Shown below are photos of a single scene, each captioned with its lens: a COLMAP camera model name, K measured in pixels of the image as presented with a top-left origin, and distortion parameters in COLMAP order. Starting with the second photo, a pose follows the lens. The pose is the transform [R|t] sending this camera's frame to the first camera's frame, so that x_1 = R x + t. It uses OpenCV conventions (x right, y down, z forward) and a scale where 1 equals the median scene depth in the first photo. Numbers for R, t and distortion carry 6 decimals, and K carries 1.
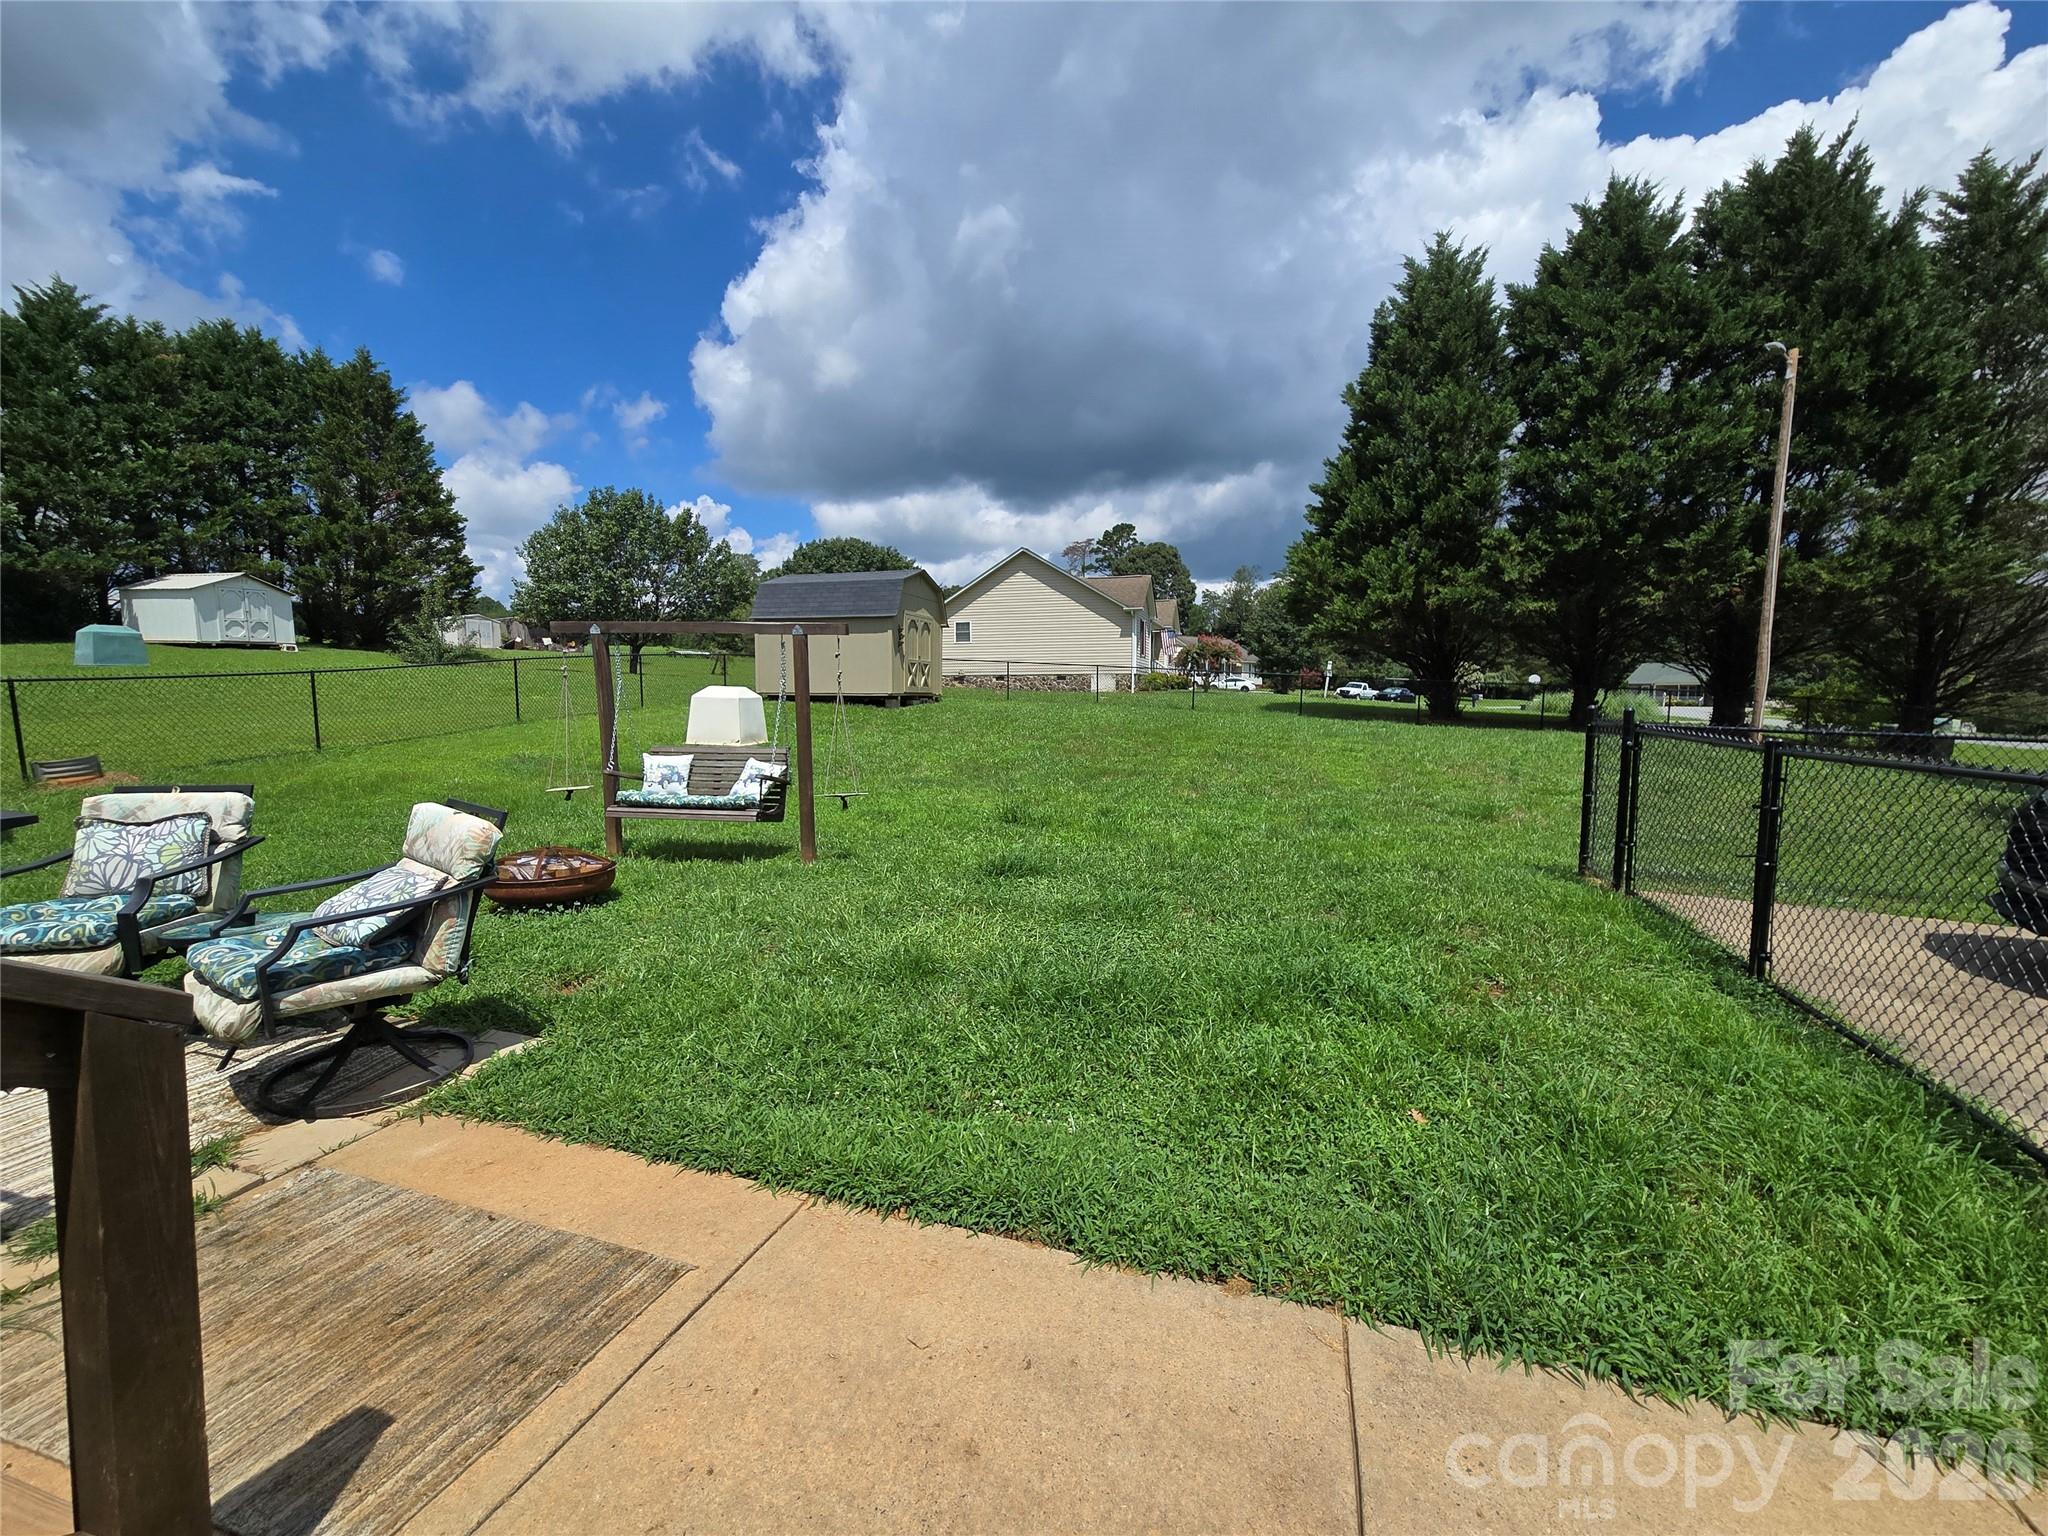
lens RADIAL K [[844.2, 0, 1025.0], [0, 844.2, 762.2], [0, 0, 1]] dist [0.003280, -0.000228]
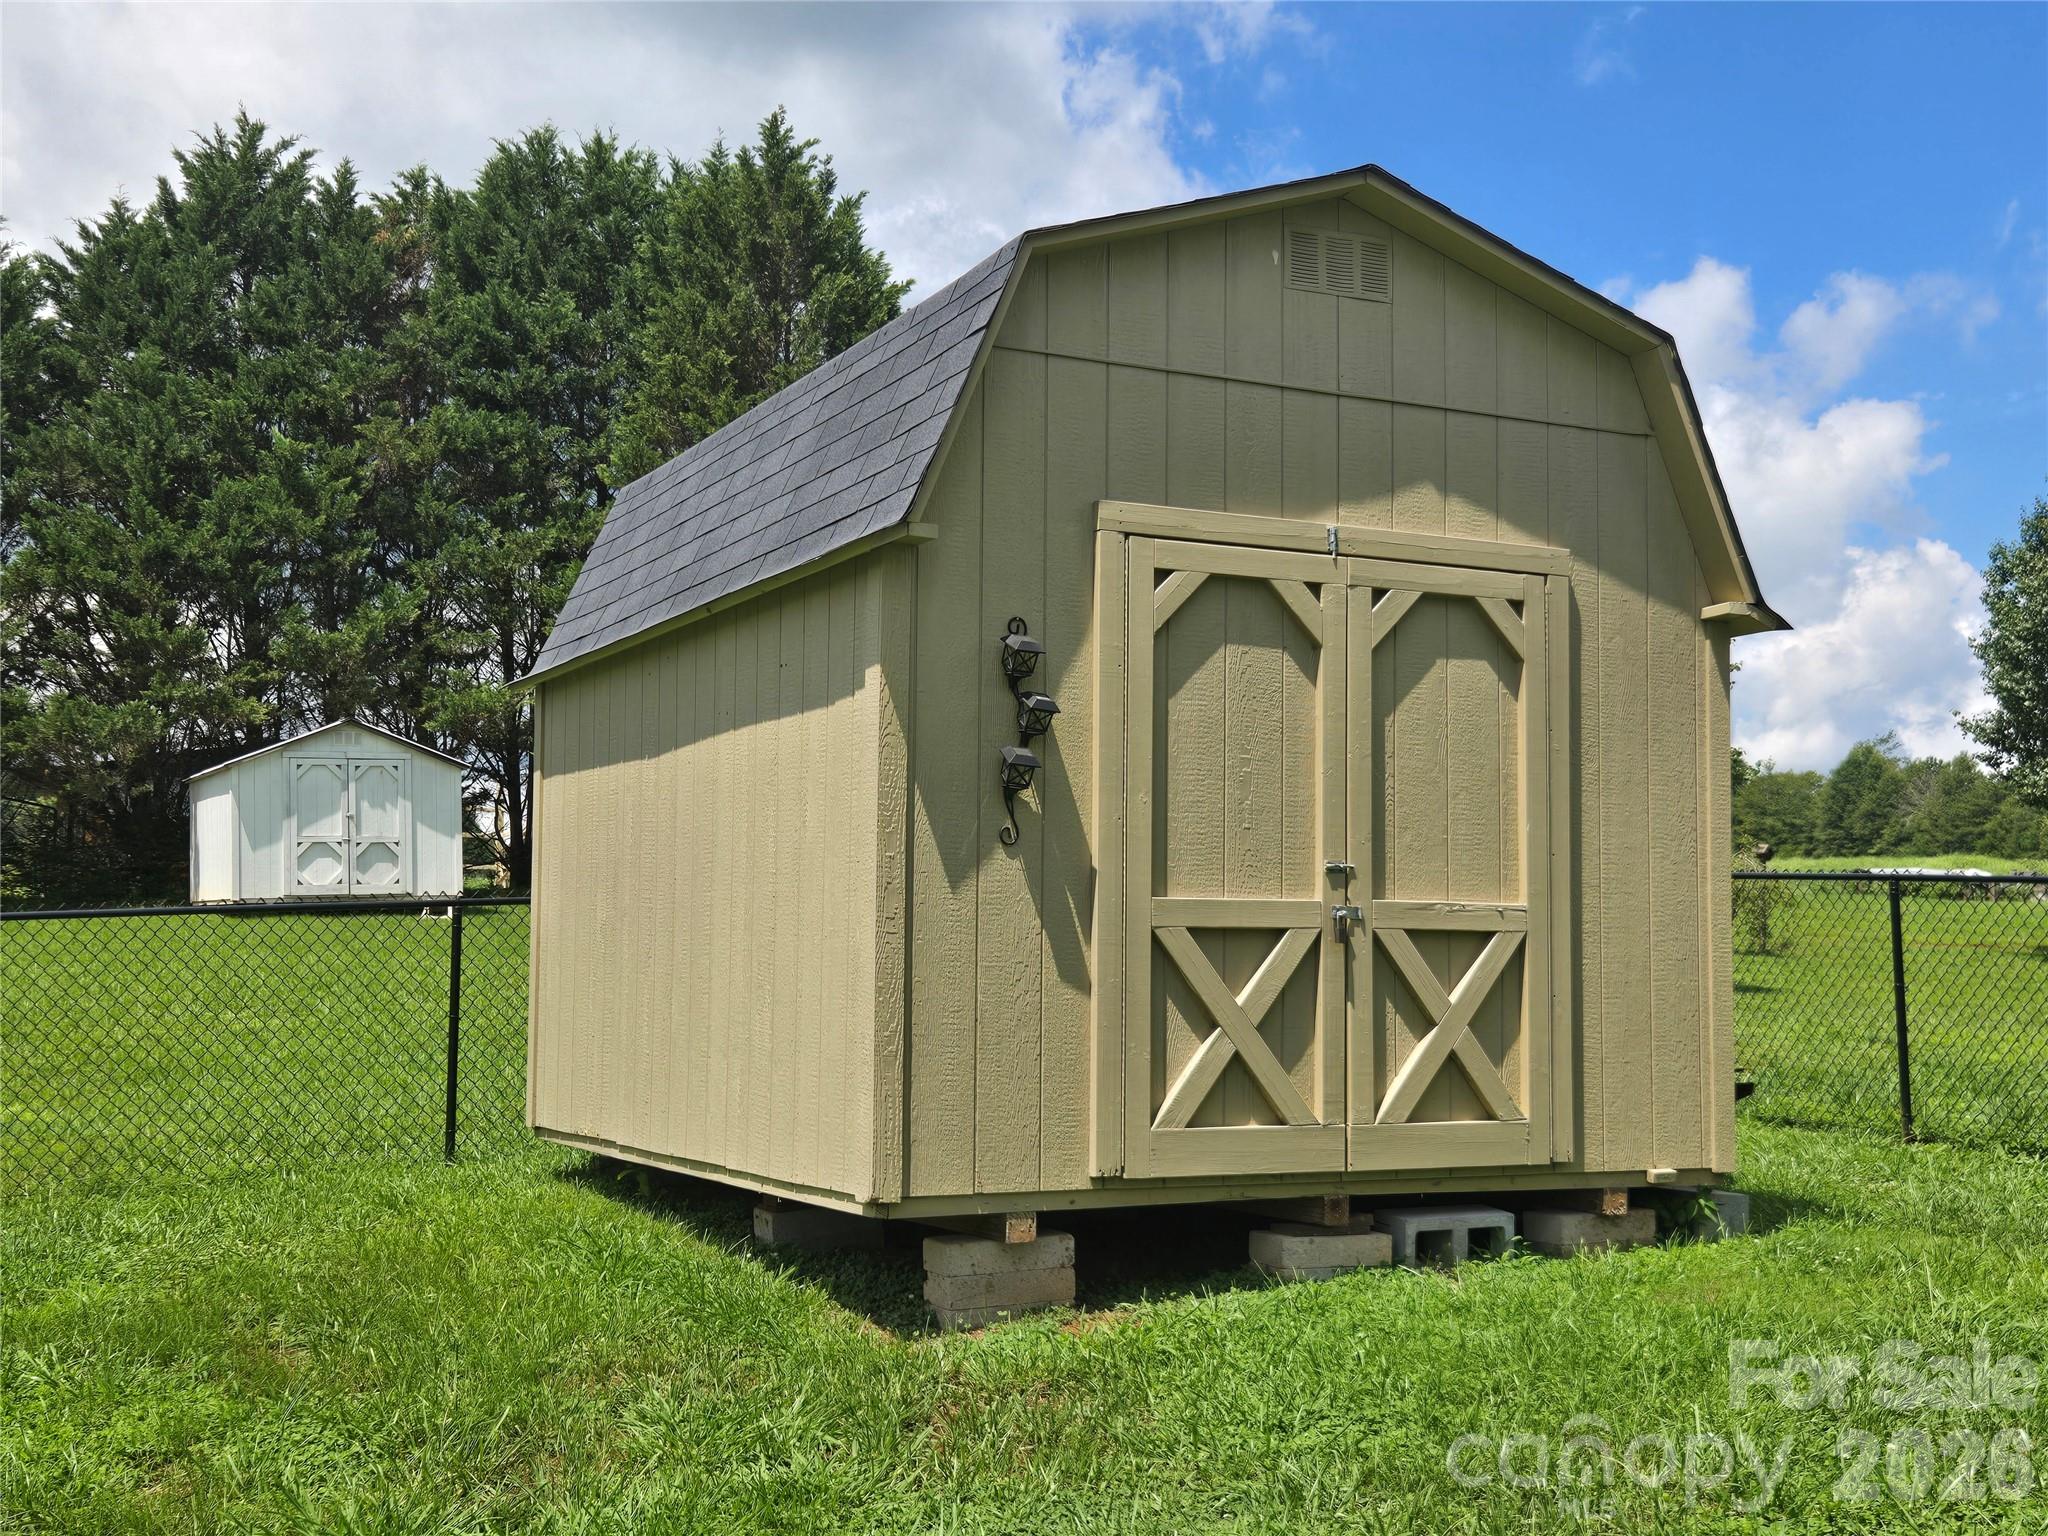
lens RADIAL K [[2314.3, 0, 1024.5], [0, 2314.3, 770.1], [0, 0, 1]] dist [0.102091, 0.000000]
pose [[0.646892, -0.071133, -0.759257, 0.072713], [-0.058083, 0.988152, -0.142064, -0.065982], [0.760366, 0.136000, 0.635096, 0.550464]]
